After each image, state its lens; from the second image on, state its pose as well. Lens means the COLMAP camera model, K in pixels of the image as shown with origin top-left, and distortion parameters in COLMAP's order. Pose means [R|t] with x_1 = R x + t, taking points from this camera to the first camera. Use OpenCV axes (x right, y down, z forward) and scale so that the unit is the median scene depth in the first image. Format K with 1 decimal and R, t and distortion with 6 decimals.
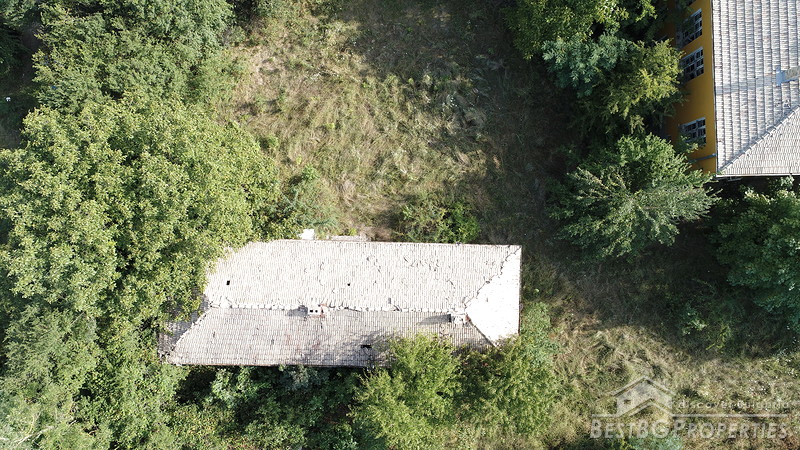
lens RADIAL K [[538.6, 0, 400.0], [0, 538.6, 224.2], [0, 0, 1]] dist [-0.003371, 0.002261]
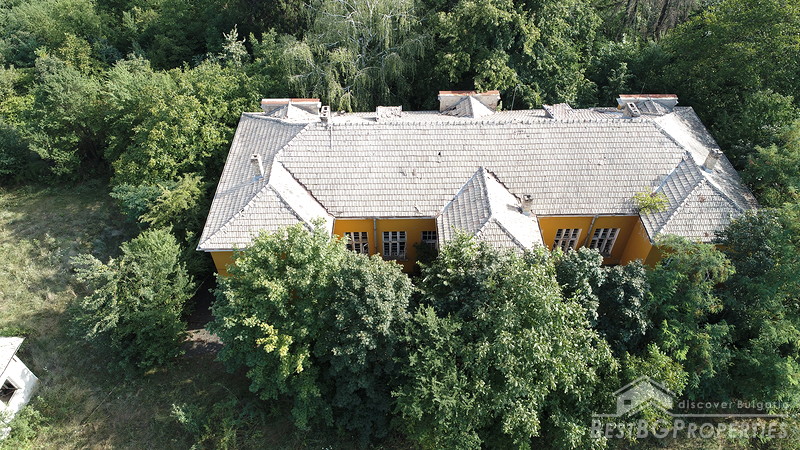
lens RADIAL K [[538.6, 0, 397.0], [0, 538.6, 226.6], [0, 0, 1]] dist [-0.003371, 0.002261]
pose [[0.999952, 0.007149, -0.006694, 0.899655], [-0.009794, 0.728115, -0.685385, 0.551029], [-0.000026, 0.685417, 0.728150, 0.168925]]
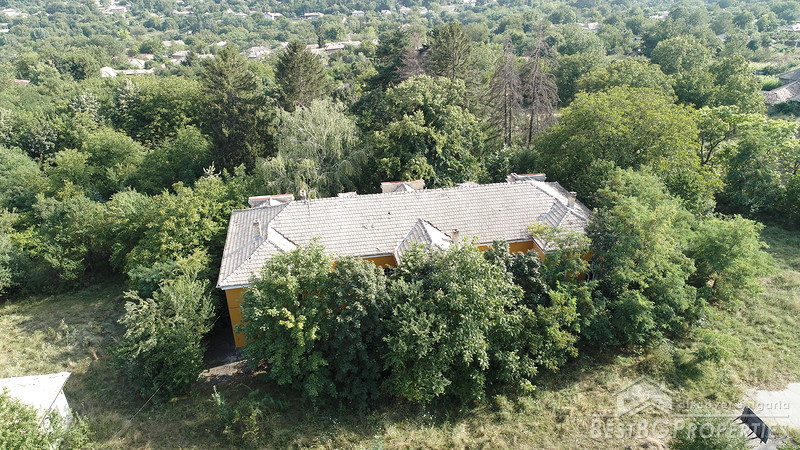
lens RADIAL K [[538.6, 0, 400.7], [0, 538.6, 225.8], [0, 0, 1]] dist [-0.003371, 0.002261]
pose [[0.985703, -0.079923, 0.148331, 0.783482], [0.168488, 0.460571, -0.871485, 1.033264], [0.001335, 0.884017, 0.467452, 0.183101]]
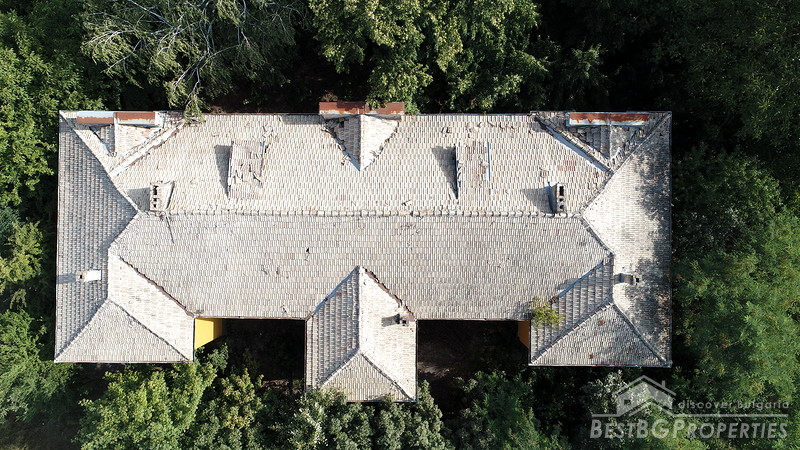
lens RADIAL K [[538.6, 0, 398.1], [0, 538.6, 221.9], [0, 0, 1]] dist [-0.003371, 0.002261]
pose [[0.999665, 0.025196, -0.005940, 1.127575], [-0.025204, 0.999682, -0.001256, -0.338997], [0.005906, 0.001405, 0.999982, -0.027382]]
